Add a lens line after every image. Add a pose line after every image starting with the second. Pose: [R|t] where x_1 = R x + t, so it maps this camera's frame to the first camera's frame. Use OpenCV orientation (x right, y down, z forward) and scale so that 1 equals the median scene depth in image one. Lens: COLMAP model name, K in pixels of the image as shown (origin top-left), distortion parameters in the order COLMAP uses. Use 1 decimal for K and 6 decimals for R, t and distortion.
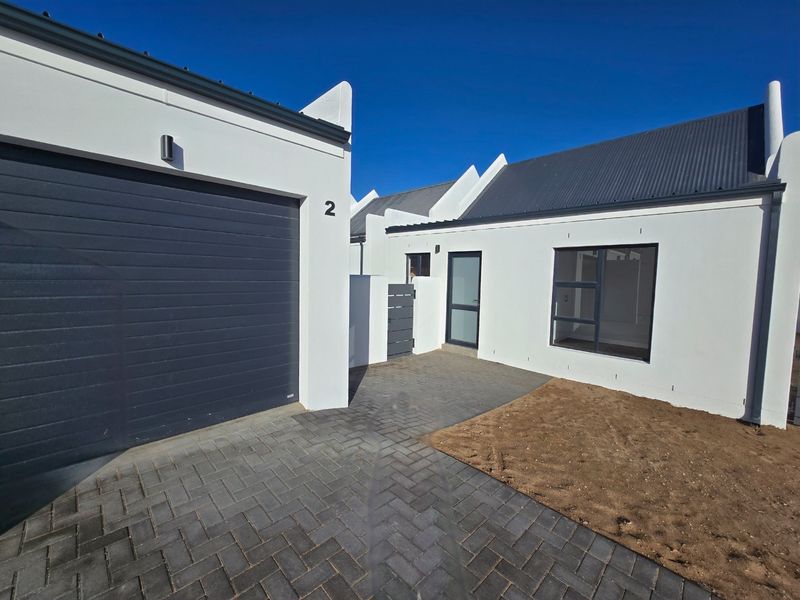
lens RADIAL K [[327.0, 0, 399.8], [0, 327.0, 294.4], [0, 0, 1]] dist [-0.001281, -0.000144]
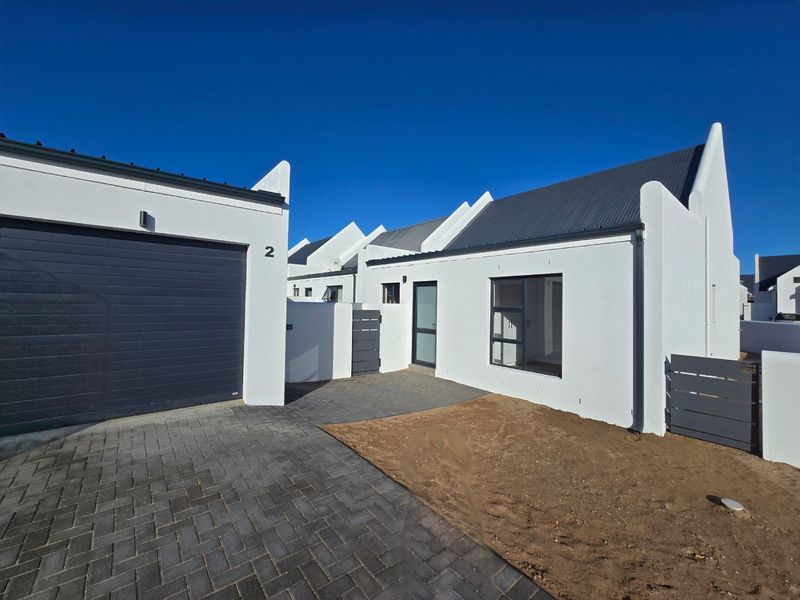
lens RADIAL K [[327.0, 0, 399.8], [0, 327.0, 294.4], [0, 0, 1]] dist [-0.001281, -0.000144]
pose [[0.995923, -0.006968, -0.089941, 0.333921], [-0.001057, 0.996042, -0.088875, 0.023671], [0.090205, 0.088608, 0.991974, -0.207015]]
